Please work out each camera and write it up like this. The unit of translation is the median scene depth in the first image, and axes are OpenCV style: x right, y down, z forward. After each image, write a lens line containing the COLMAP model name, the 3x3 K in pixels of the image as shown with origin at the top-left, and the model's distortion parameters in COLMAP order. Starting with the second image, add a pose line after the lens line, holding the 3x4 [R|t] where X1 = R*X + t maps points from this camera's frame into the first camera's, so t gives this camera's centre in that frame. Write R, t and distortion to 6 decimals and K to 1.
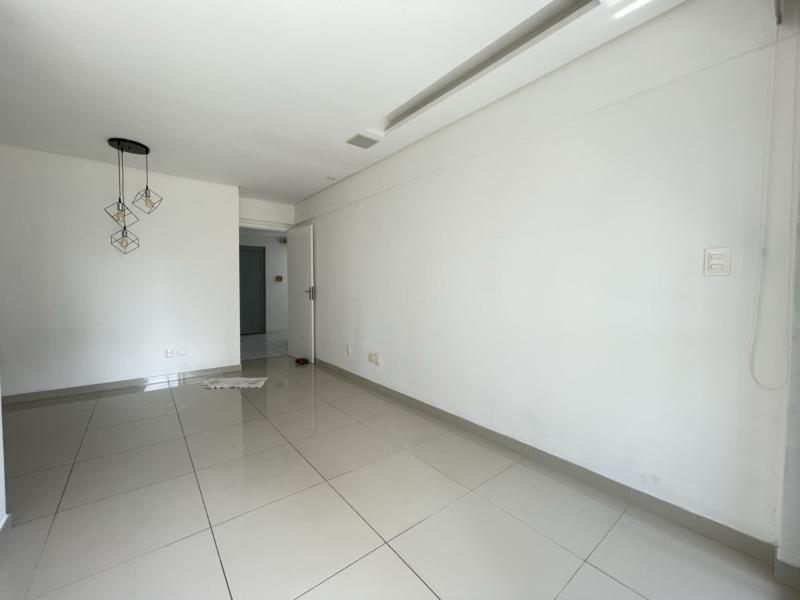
lens RADIAL K [[325.2, 0, 400.0], [0, 325.2, 300.0], [0, 0, 1]] dist [-0.000399, 0.000031]
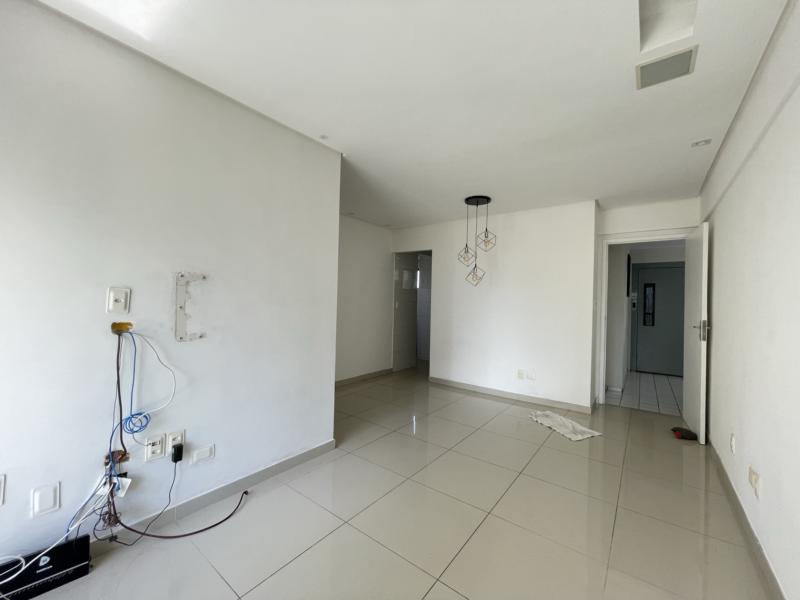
lens RADIAL K [[325.2, 0, 400.0], [0, 325.2, 300.0], [0, 0, 1]] dist [-0.000399, 0.000031]
pose [[0.235067, 0.002317, -0.971976, 0.249110], [-0.060095, 0.998119, -0.012154, -0.045602], [0.970120, 0.061268, 0.234764, 0.350675]]
